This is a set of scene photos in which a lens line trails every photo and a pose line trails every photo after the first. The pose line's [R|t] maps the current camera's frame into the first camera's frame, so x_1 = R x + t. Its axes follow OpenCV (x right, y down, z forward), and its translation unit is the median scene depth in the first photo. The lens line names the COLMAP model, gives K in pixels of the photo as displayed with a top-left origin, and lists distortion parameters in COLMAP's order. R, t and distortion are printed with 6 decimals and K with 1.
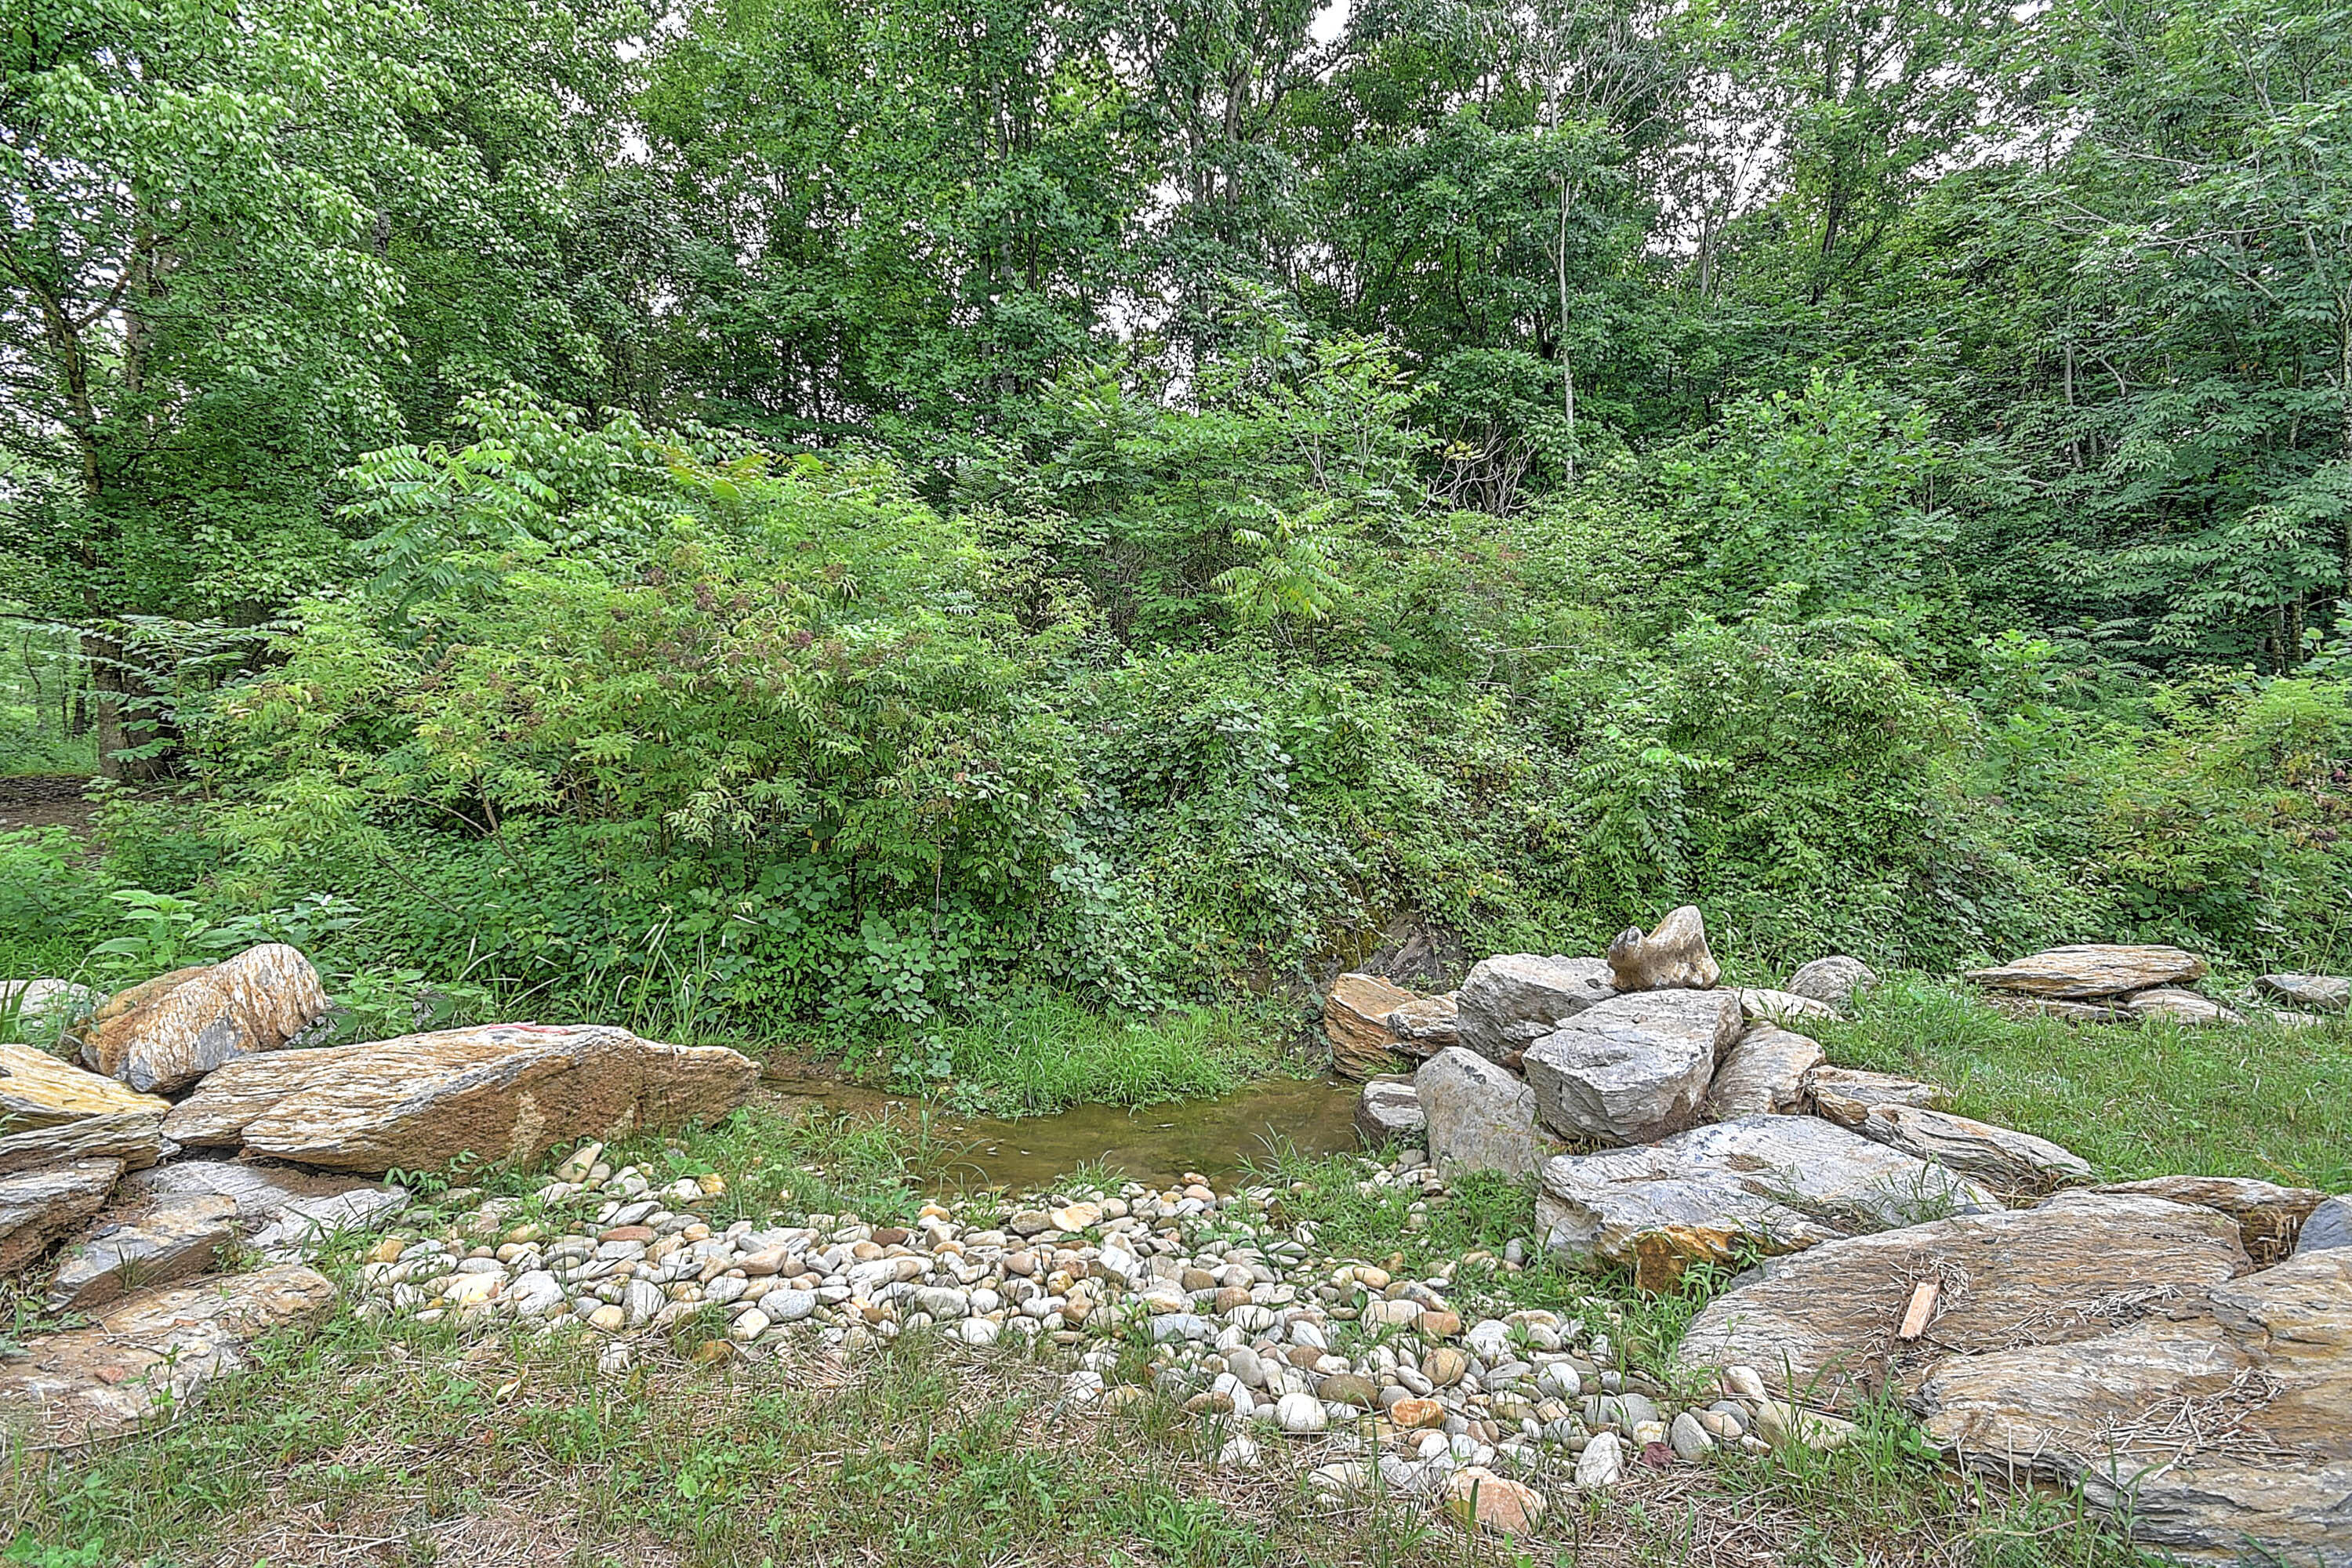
lens RADIAL K [[1031.7, 0, 1176.0], [0, 1031.7, 784.0], [0, 0, 1]] dist [0.001457, -0.005778]
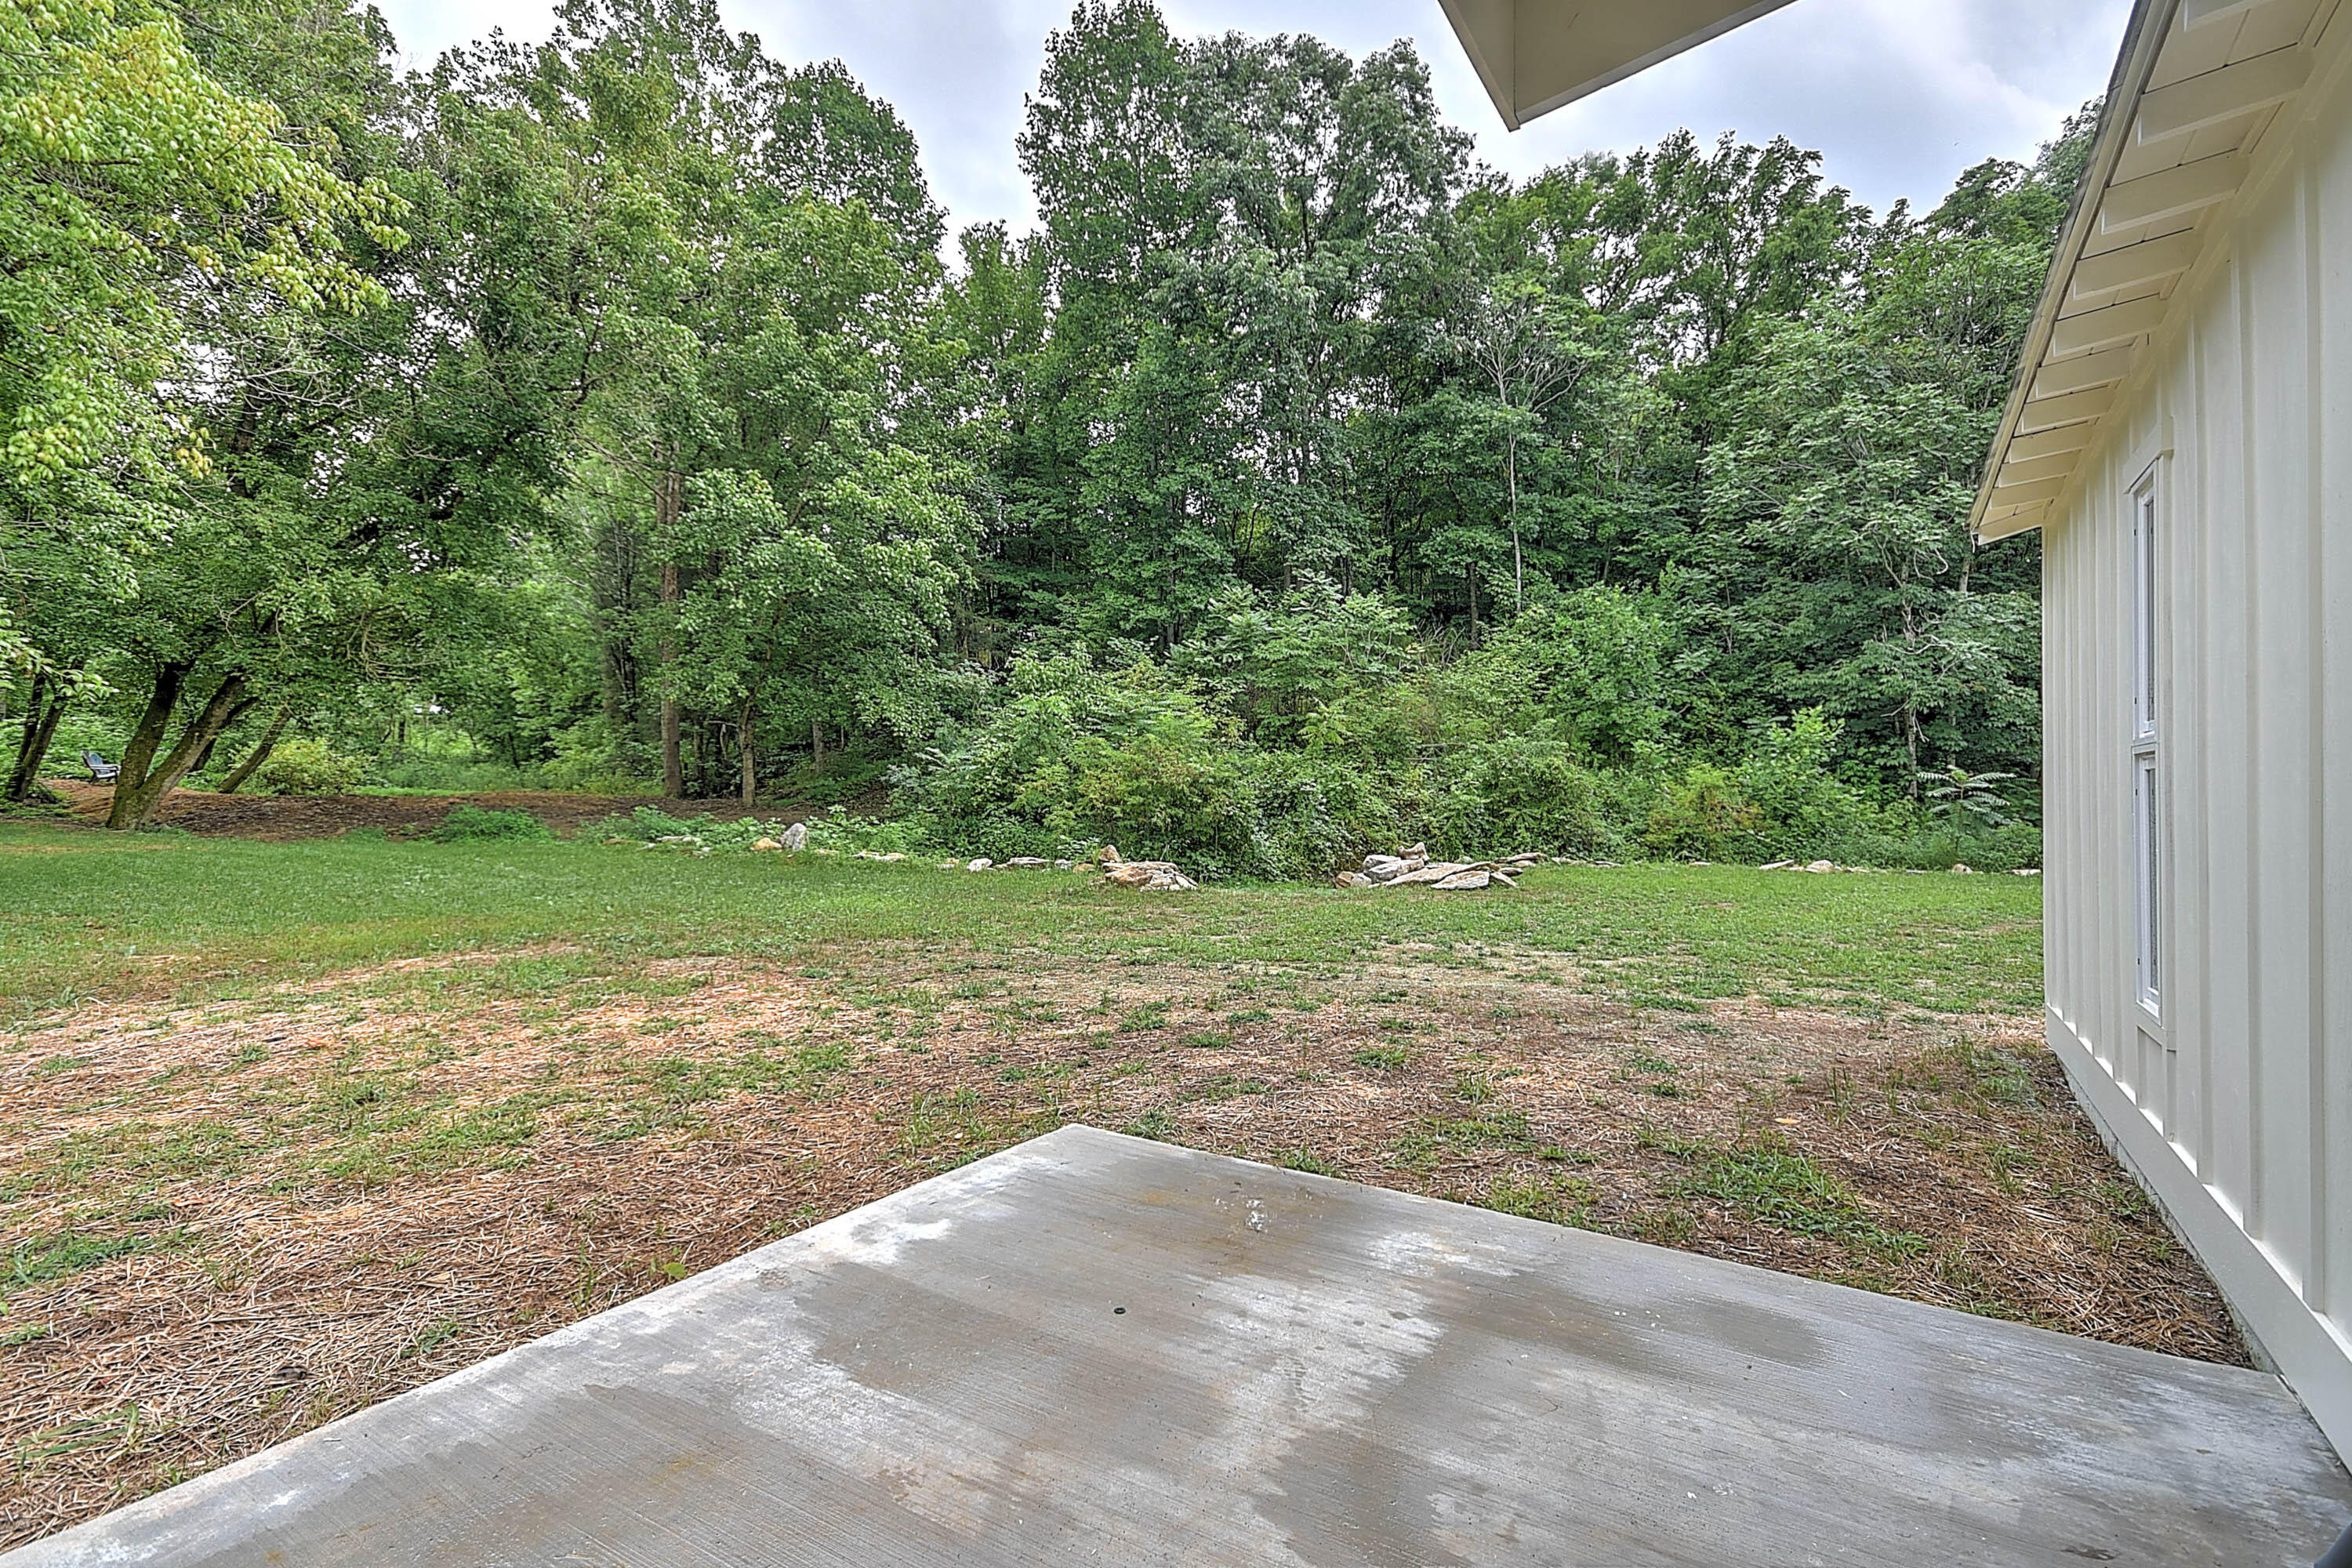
lens RADIAL K [[1083.1, 0, 1176.0], [0, 1083.1, 784.0], [0, 0, 1]] dist [0.000025, -0.000011]
pose [[0.998300, 0.003153, -0.058207, -0.118173], [-0.003159, 0.999995, -0.000001, -0.060570], [0.058206, 0.000185, 0.998305, -1.819640]]
